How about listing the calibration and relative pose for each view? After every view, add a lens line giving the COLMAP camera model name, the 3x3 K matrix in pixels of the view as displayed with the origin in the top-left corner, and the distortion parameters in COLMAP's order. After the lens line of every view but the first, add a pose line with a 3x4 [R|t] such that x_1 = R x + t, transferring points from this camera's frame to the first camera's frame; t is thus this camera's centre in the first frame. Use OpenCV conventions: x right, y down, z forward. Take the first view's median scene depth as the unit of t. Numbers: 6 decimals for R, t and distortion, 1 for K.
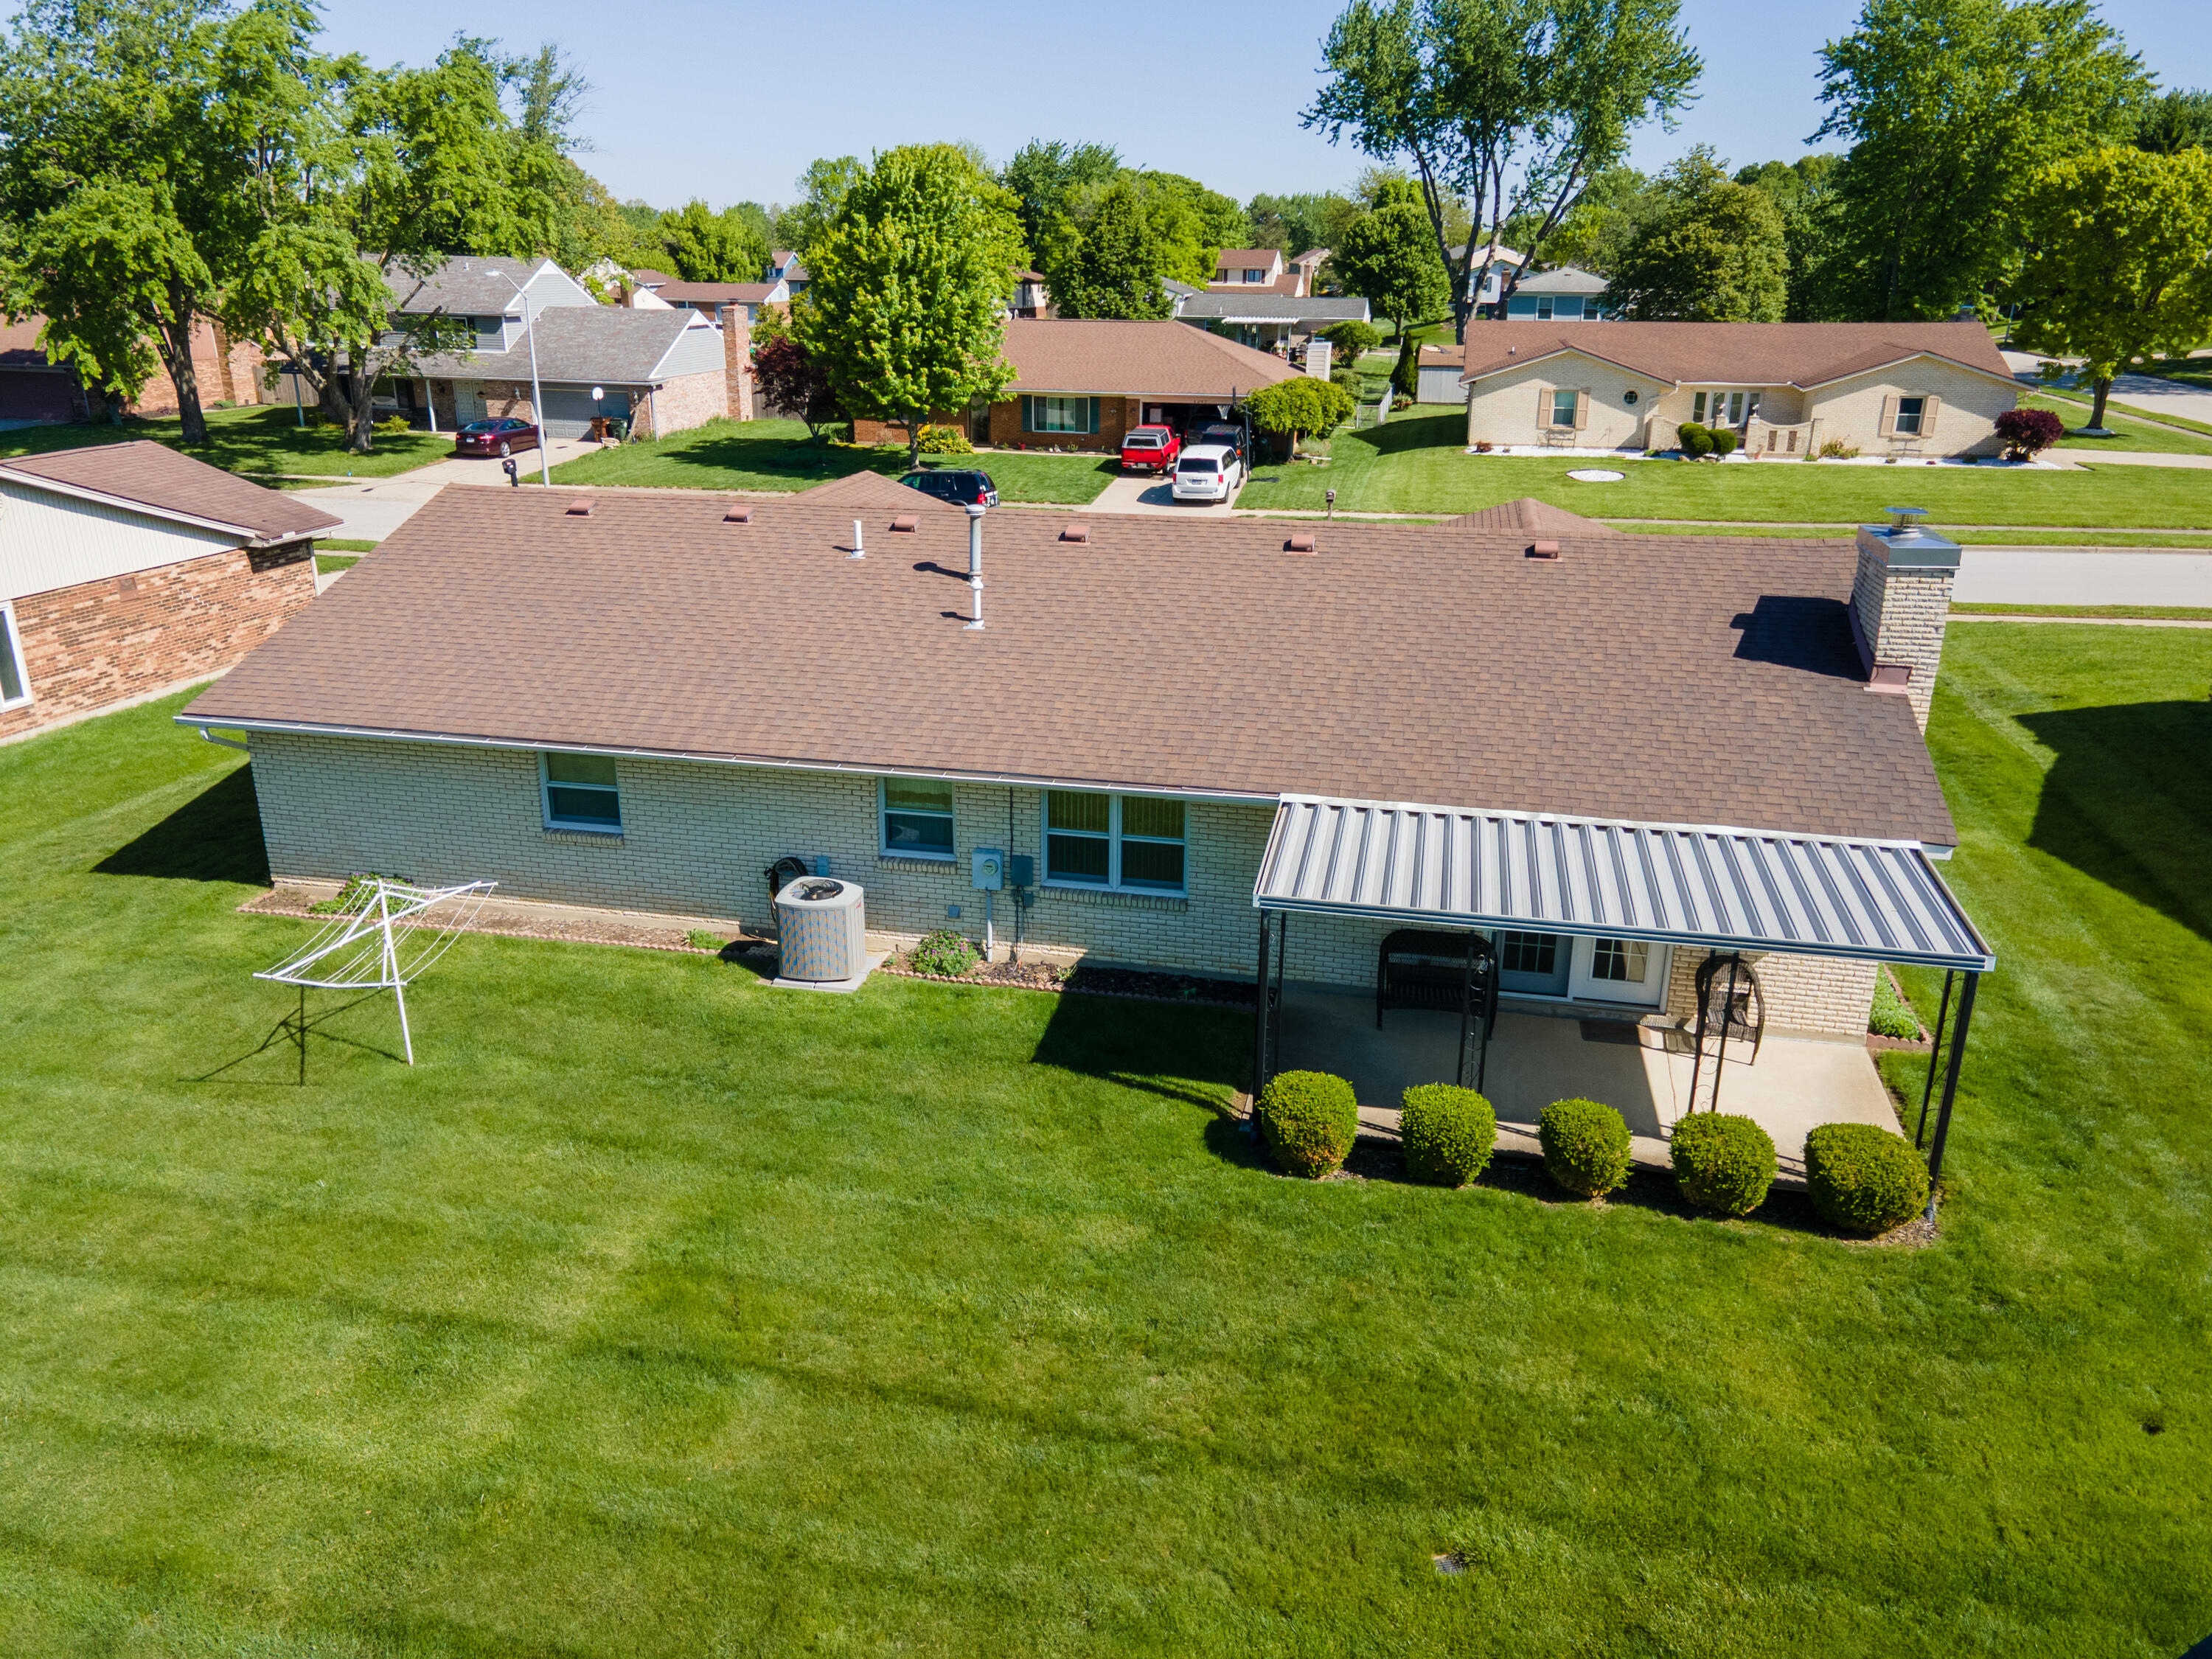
lens RADIAL K [[1622.5, 0, 1106.0], [0, 1622.5, 829.5], [0, 0, 1]] dist [0.032712, 0.007289]
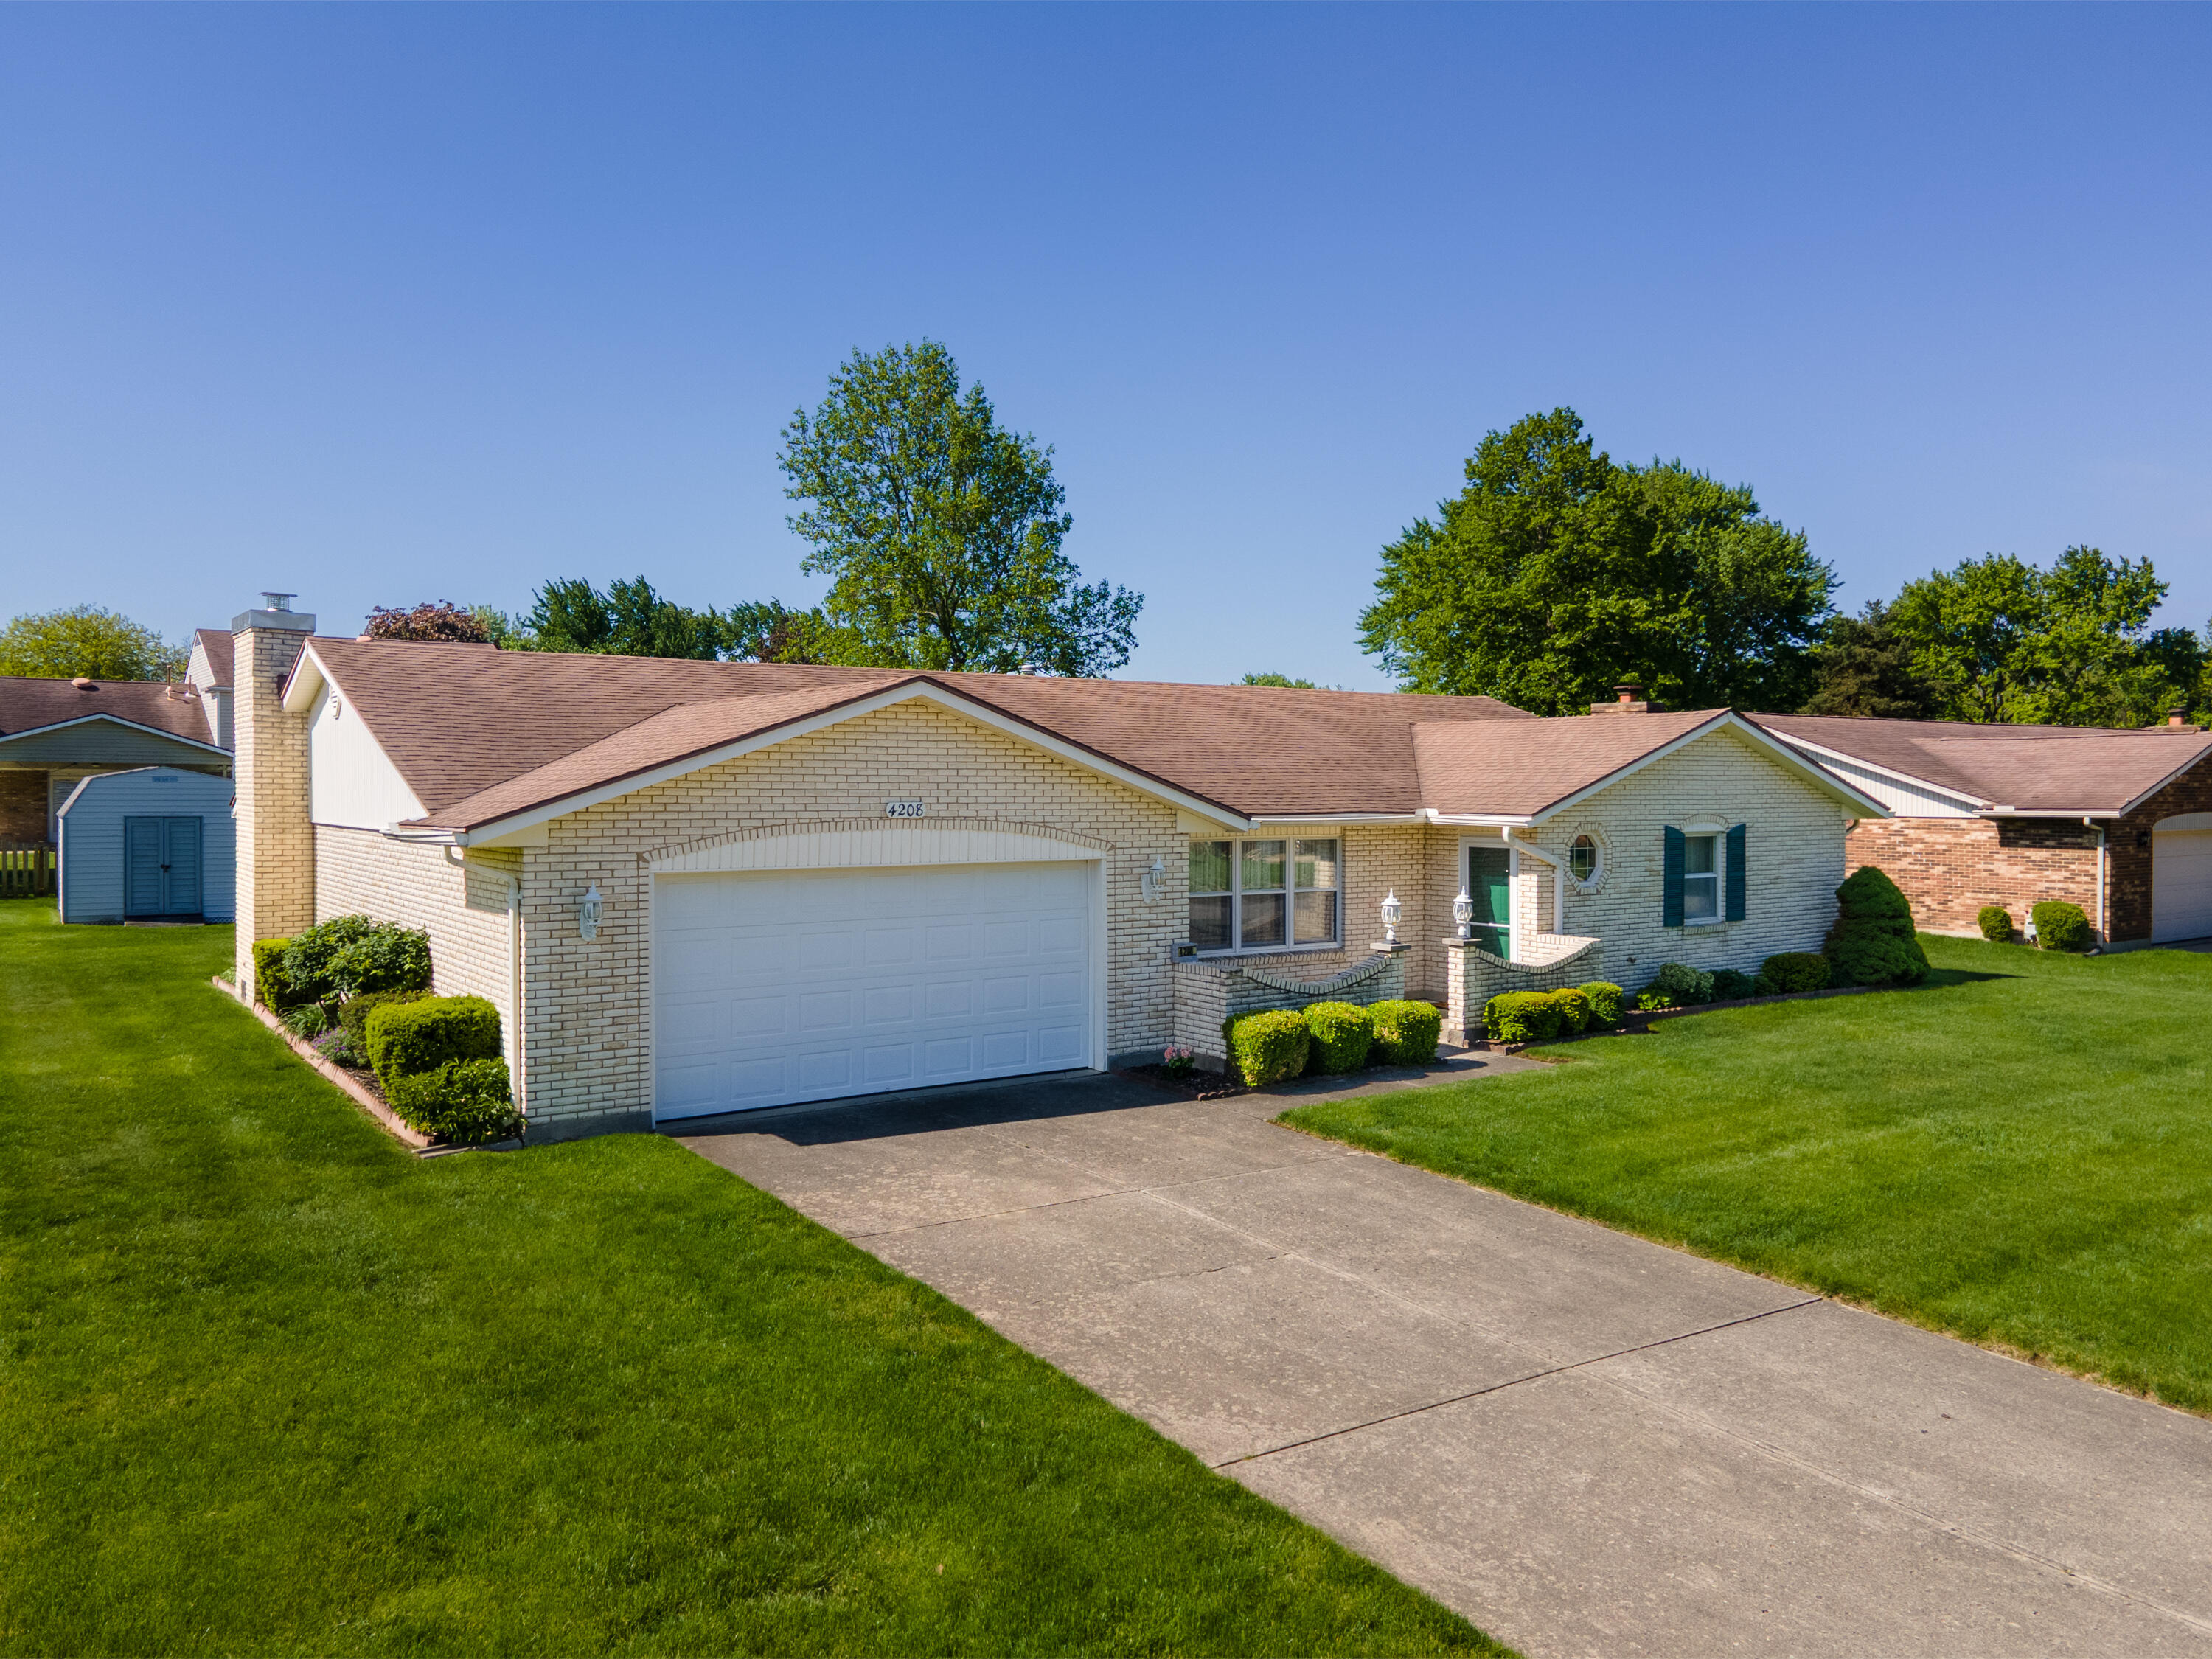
lens RADIAL K [[1595.7, 0, 1106.0], [0, 1595.7, 829.5], [0, 0, 1]] dist [0.040766, 0.004966]
pose [[-0.676429, 0.011528, -0.736418, 0.280547], [-0.252817, 0.935489, 0.246867, -0.141745], [0.691757, 0.353167, -0.629877, 0.653294]]
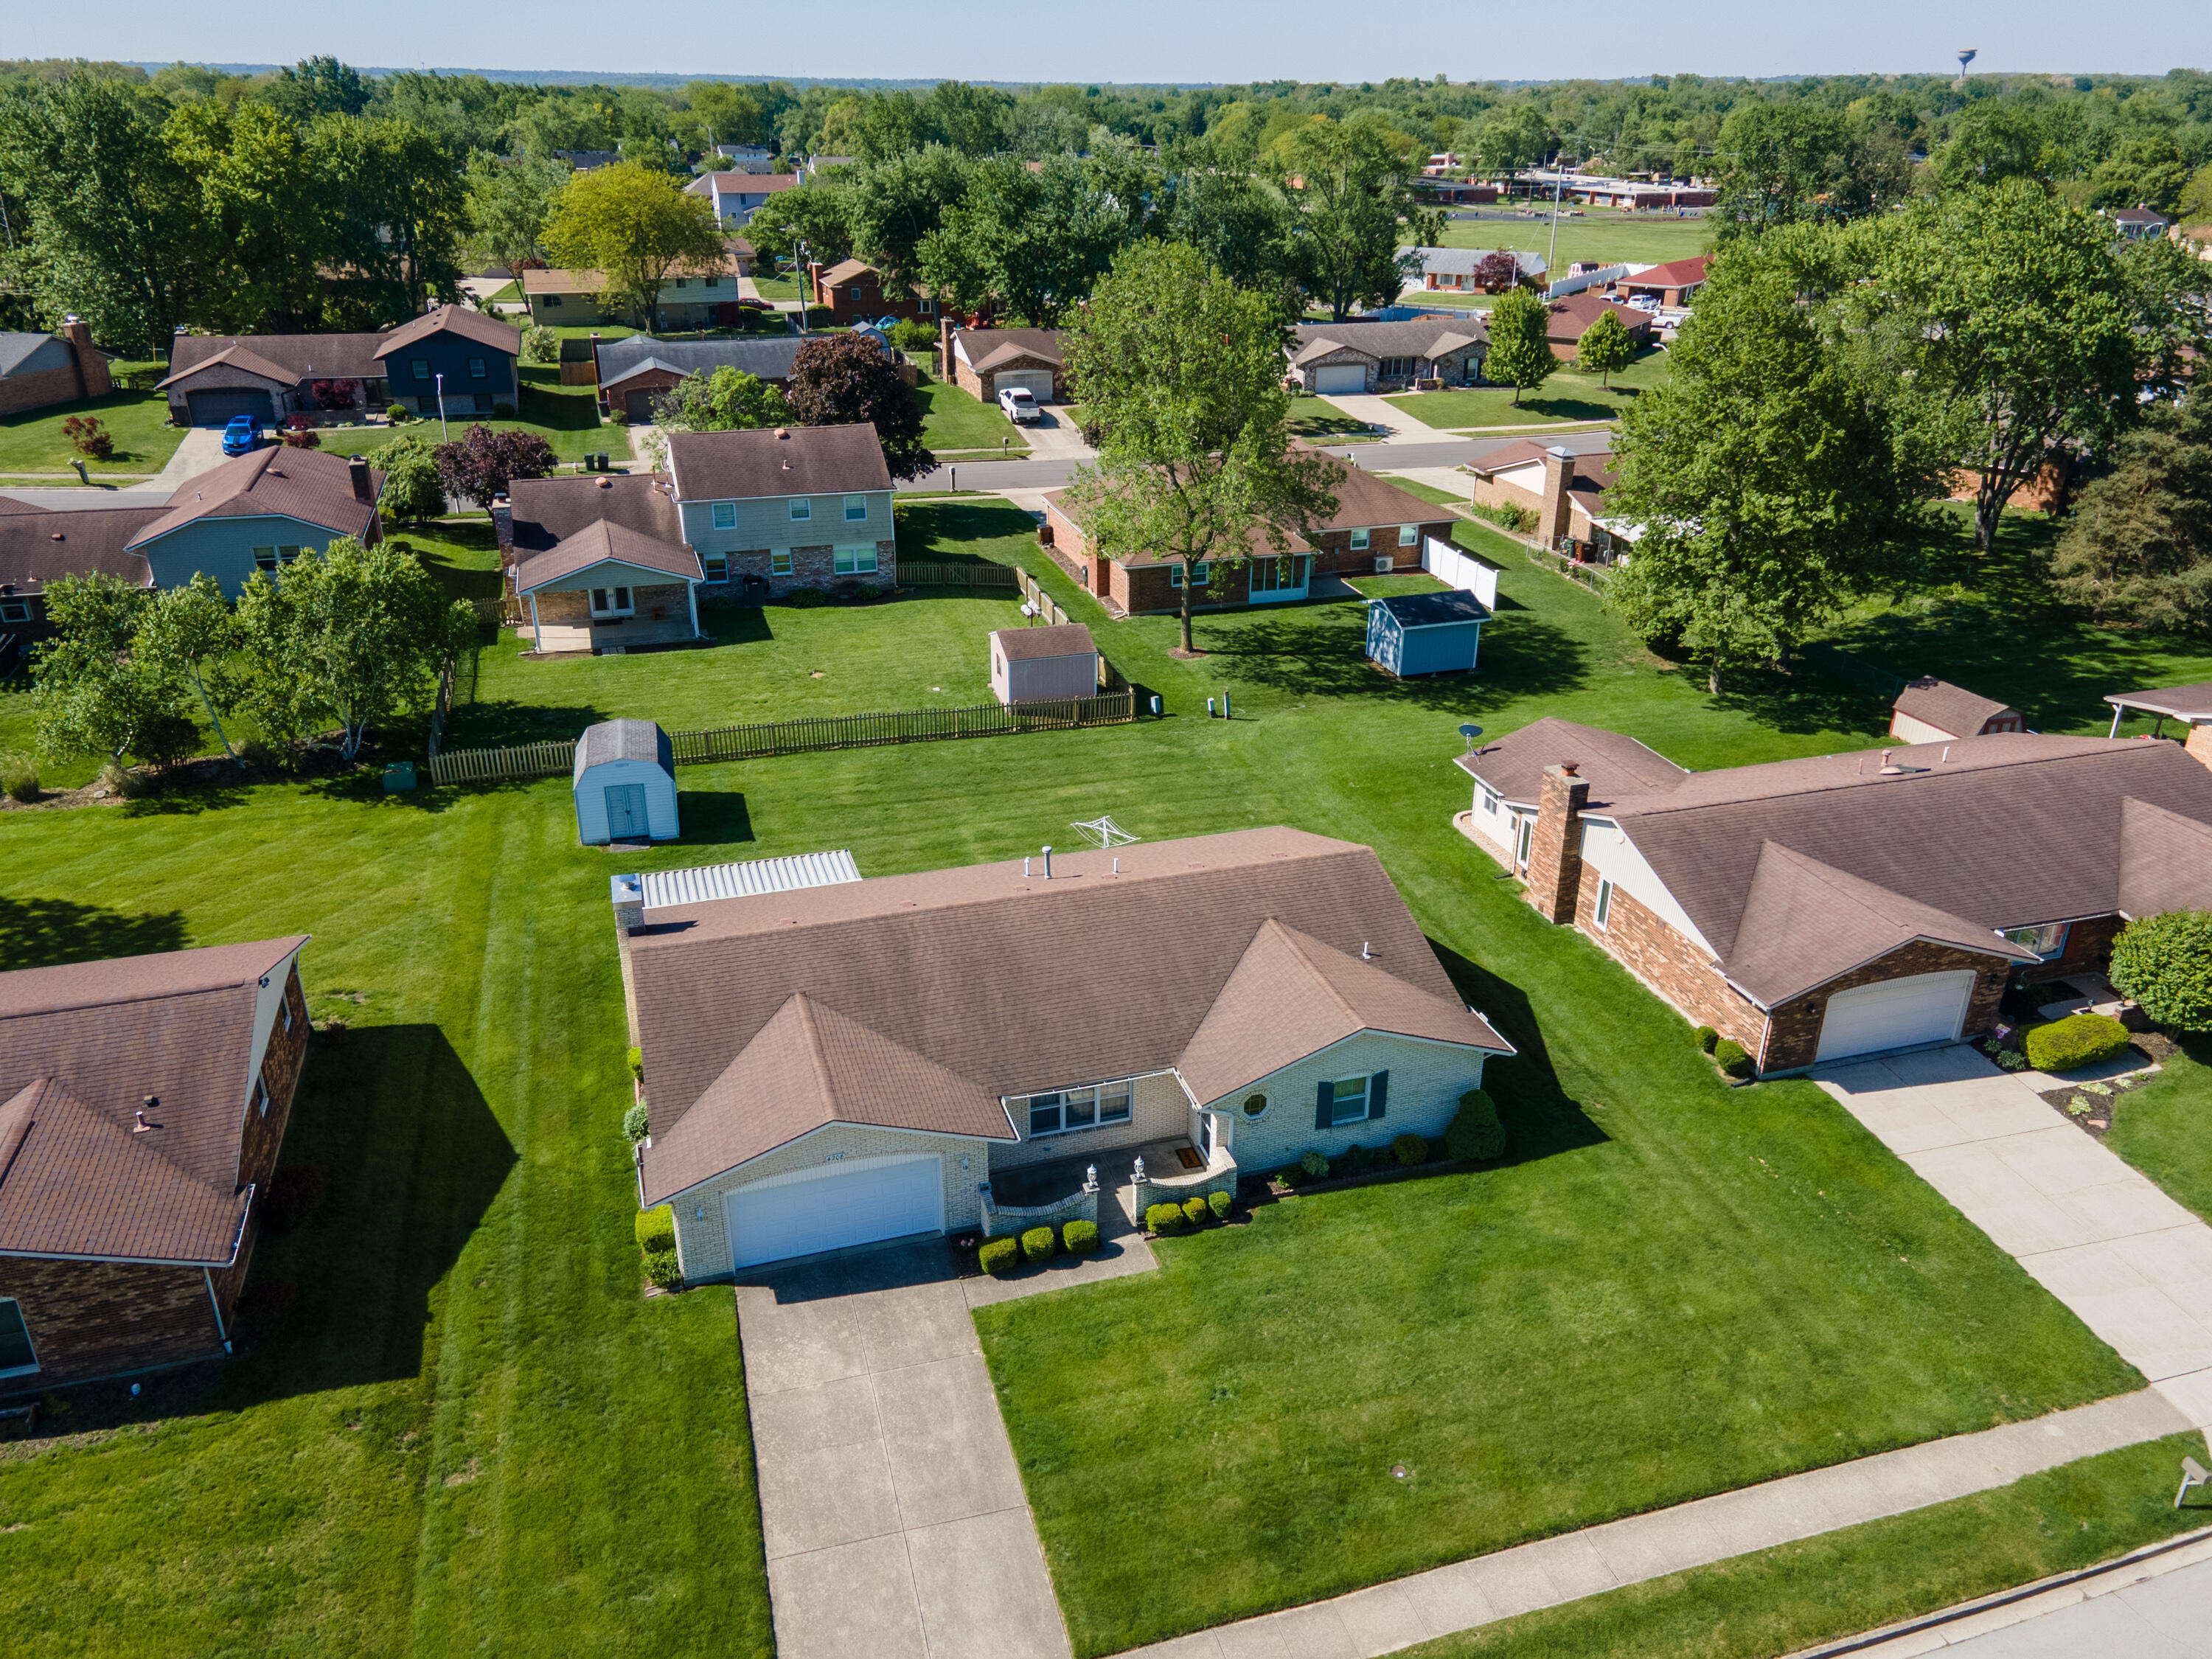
lens RADIAL K [[1595.7, 0, 1106.0], [0, 1595.7, 829.5], [0, 0, 1]] dist [0.040766, 0.004966]
pose [[-0.873893, 0.196775, -0.444513, 0.268872], [-0.172888, 0.728819, 0.662520, -0.562754], [0.454336, 0.655822, -0.602890, 0.791959]]
